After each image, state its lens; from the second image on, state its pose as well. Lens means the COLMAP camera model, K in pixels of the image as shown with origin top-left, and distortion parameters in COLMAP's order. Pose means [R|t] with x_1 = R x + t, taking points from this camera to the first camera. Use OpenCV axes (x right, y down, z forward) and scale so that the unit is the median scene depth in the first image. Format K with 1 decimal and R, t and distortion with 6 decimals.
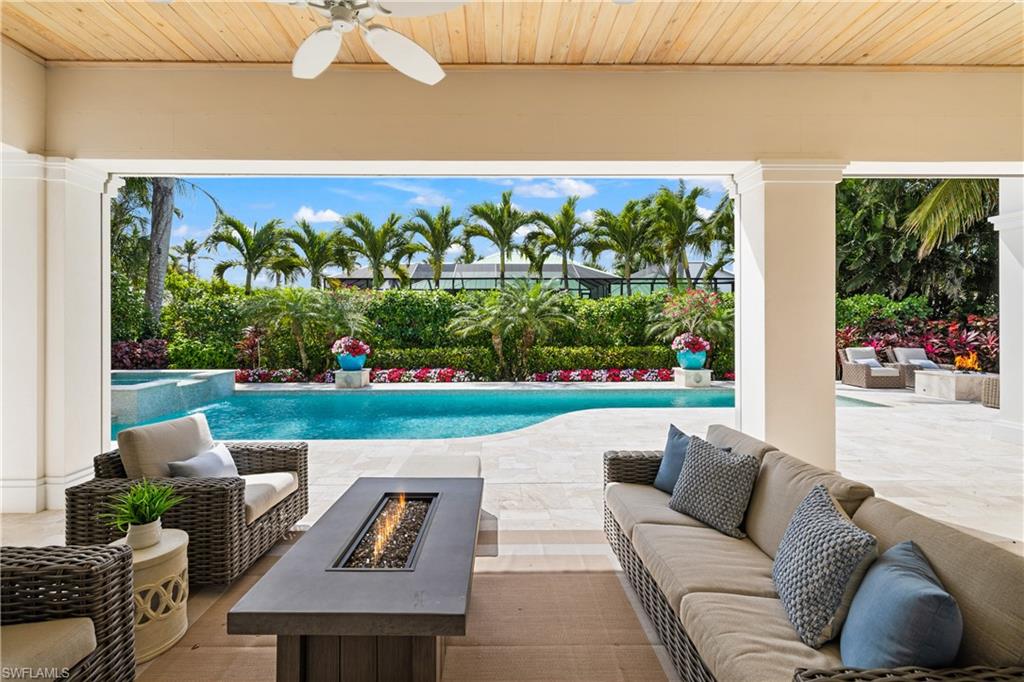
lens RADIAL K [[457.0, 0, 500.7], [0, 457.0, 327.6], [0, 0, 1]] dist [-0.010543, 0.011900]
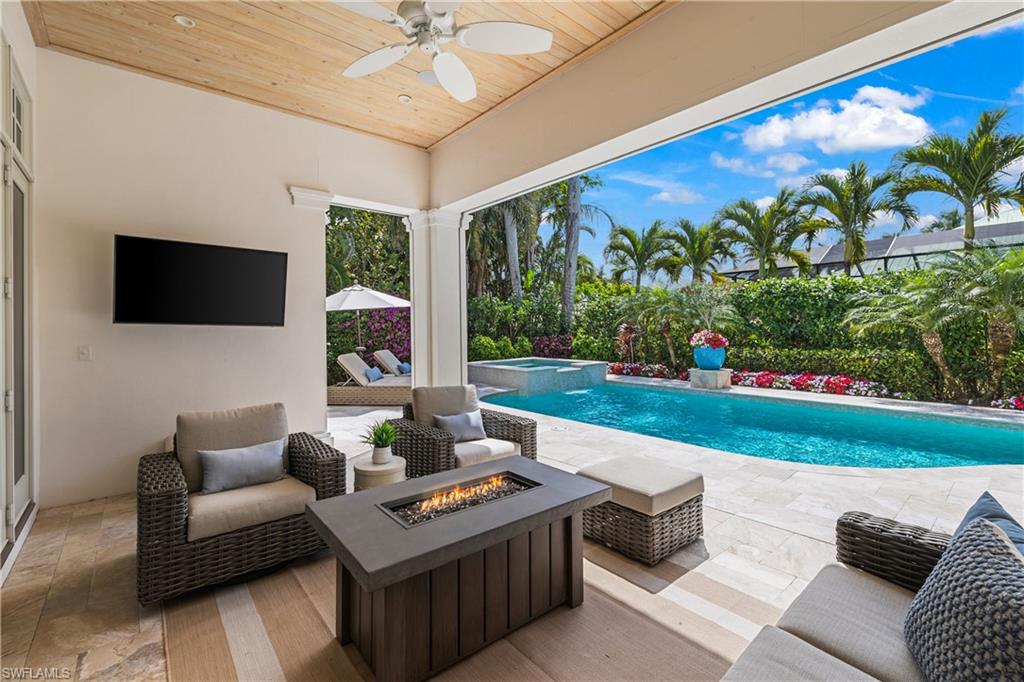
lens RADIAL K [[457.0, 0, 500.7], [0, 457.0, 327.6], [0, 0, 1]] dist [-0.010543, 0.011900]
pose [[0.616112, -0.004550, -0.787645, 0.131484], [0.001529, 0.999988, -0.004580, 0.010645], [0.787657, 0.001618, 0.616112, 0.083747]]
